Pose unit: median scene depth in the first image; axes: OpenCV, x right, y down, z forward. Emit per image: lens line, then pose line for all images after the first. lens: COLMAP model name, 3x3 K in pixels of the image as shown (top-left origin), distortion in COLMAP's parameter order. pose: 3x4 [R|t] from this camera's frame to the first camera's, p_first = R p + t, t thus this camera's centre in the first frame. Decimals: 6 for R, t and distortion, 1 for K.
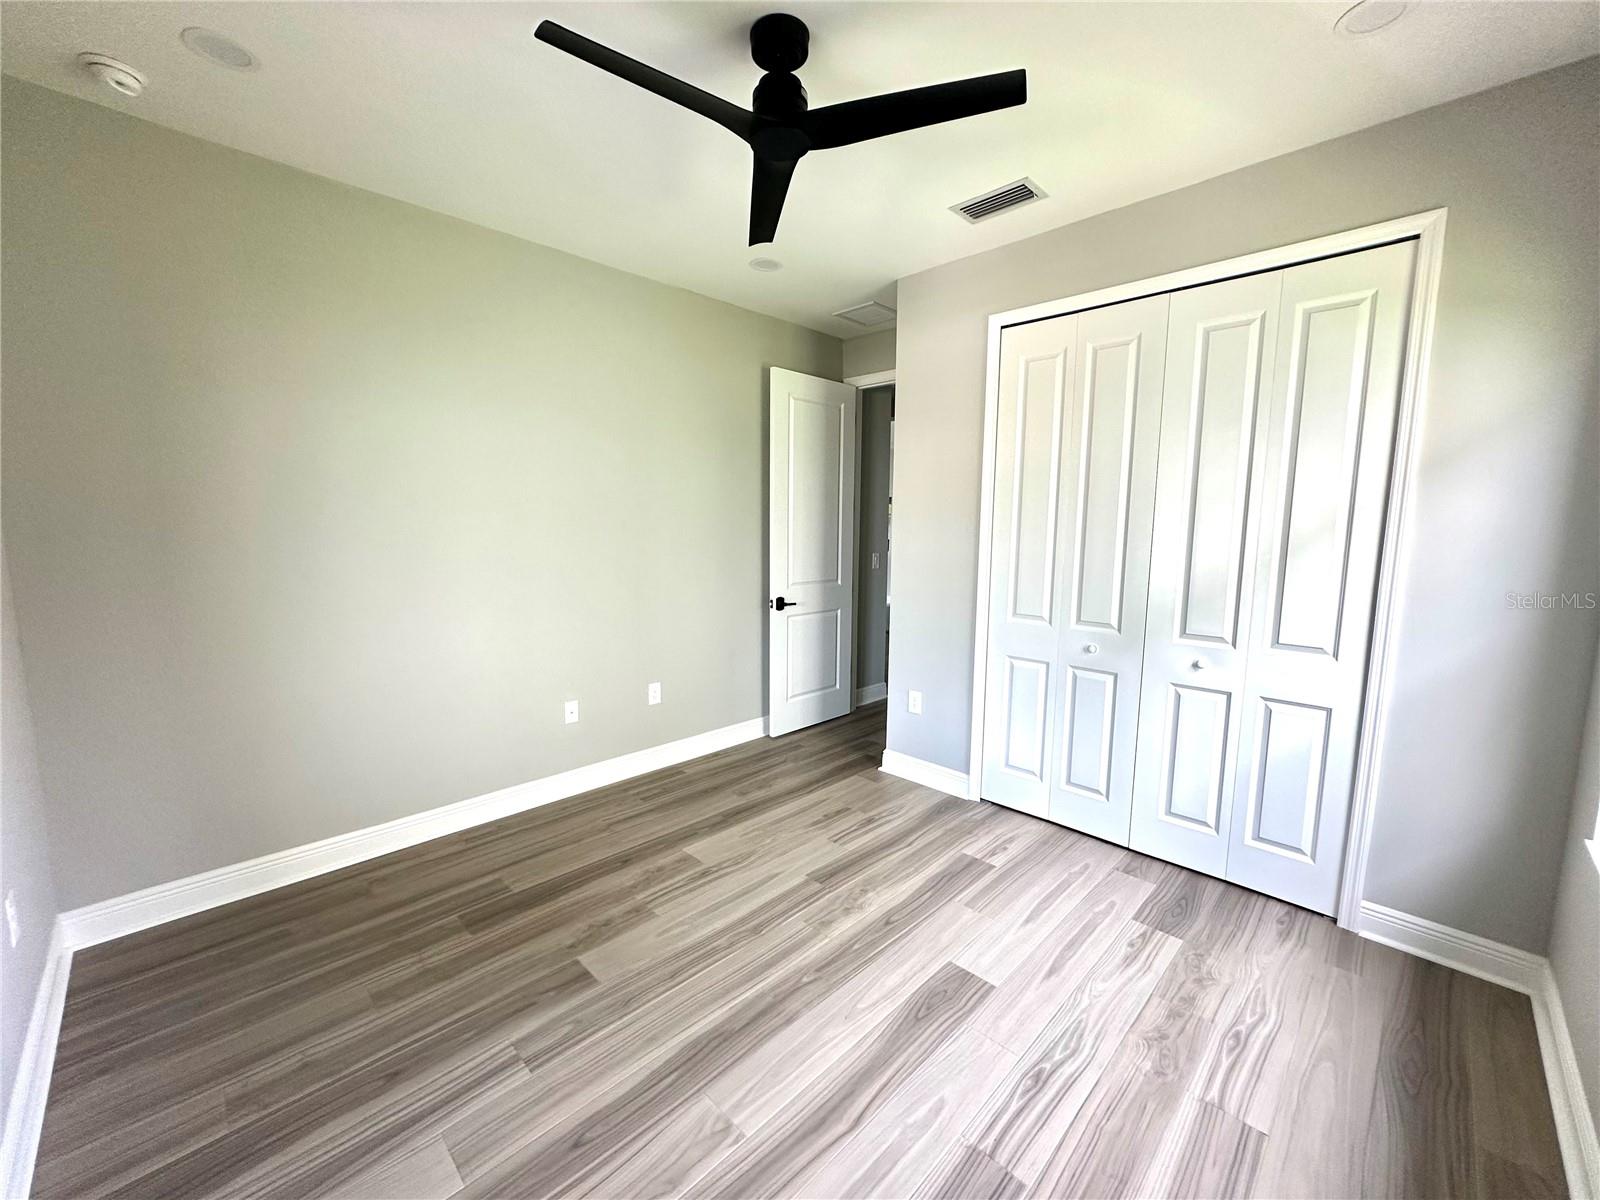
lens RADIAL K [[640.7, 0, 798.2], [0, 640.7, 601.1], [0, 0, 1]] dist [-0.003887, -0.000356]
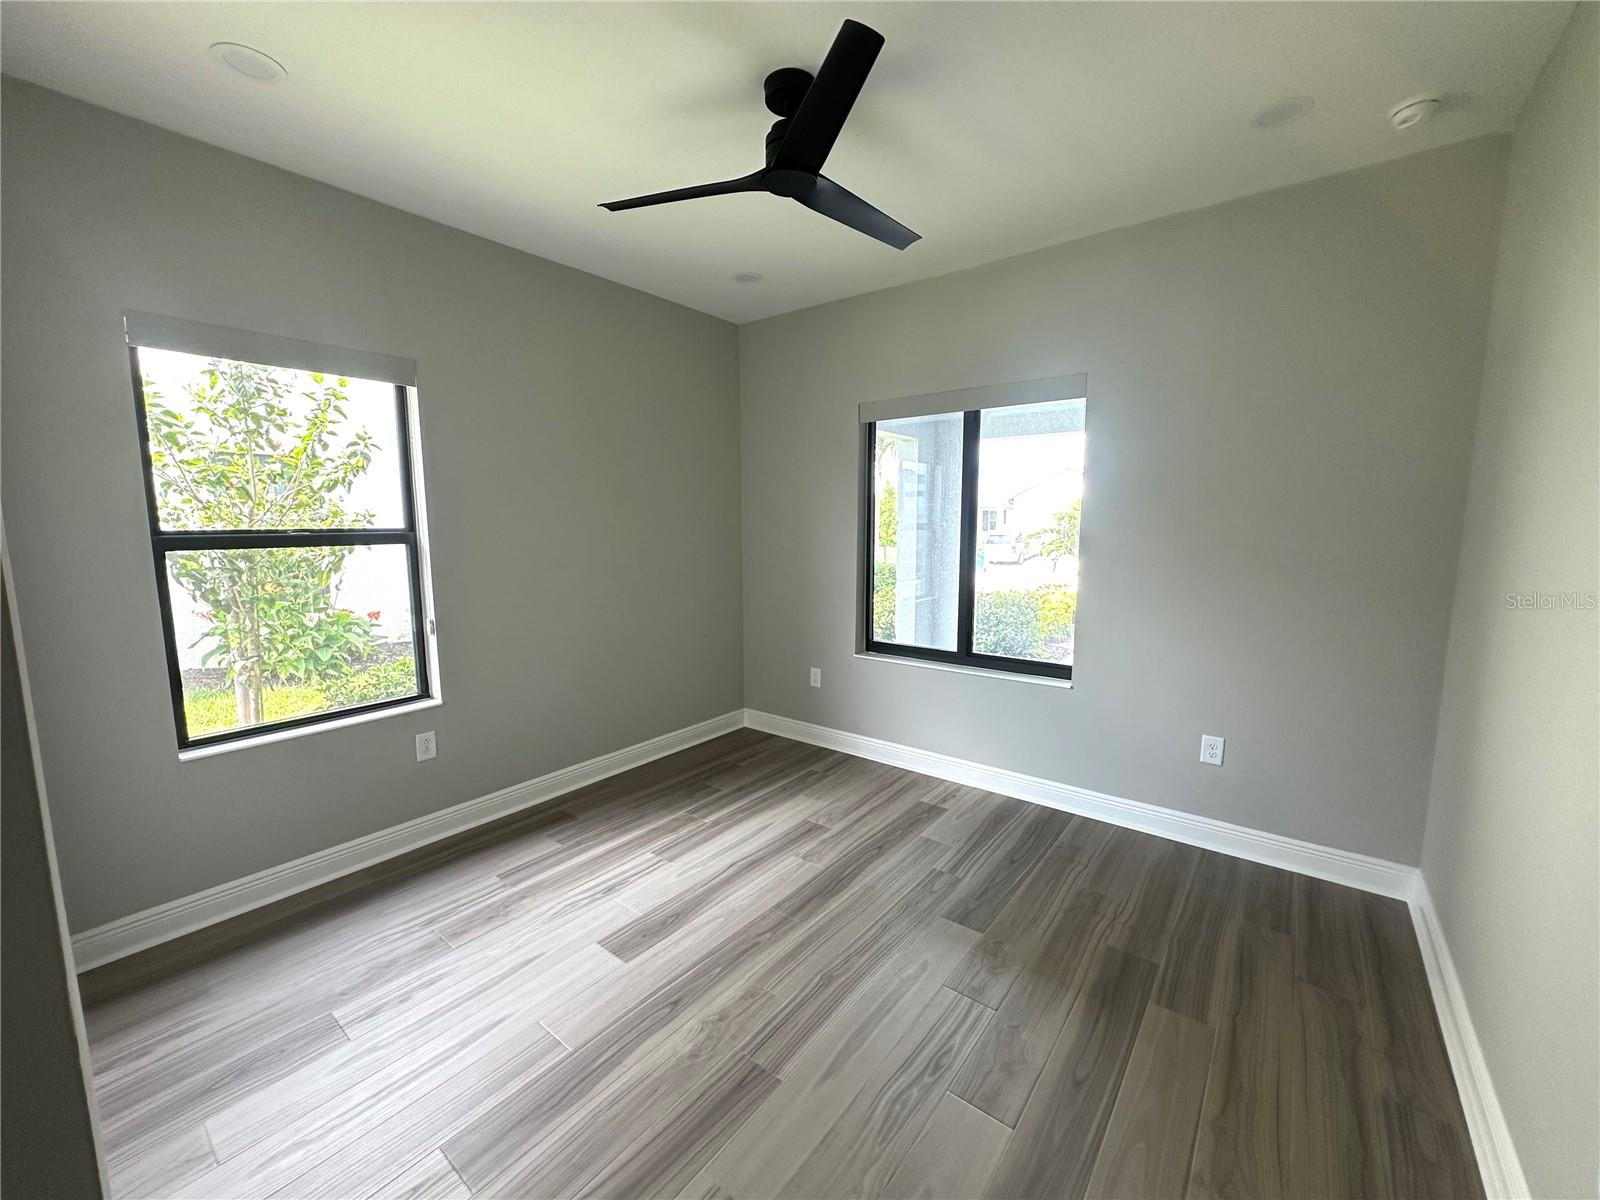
lens RADIAL K [[640.7, 0, 801.8], [0, 640.7, 597.1], [0, 0, 1]] dist [-0.003887, -0.000356]
pose [[-0.992687, 0.010527, -0.120258, 0.083402], [-0.018820, 0.970513, 0.240314, -0.257571], [0.119242, 0.240819, -0.963217, 2.005036]]
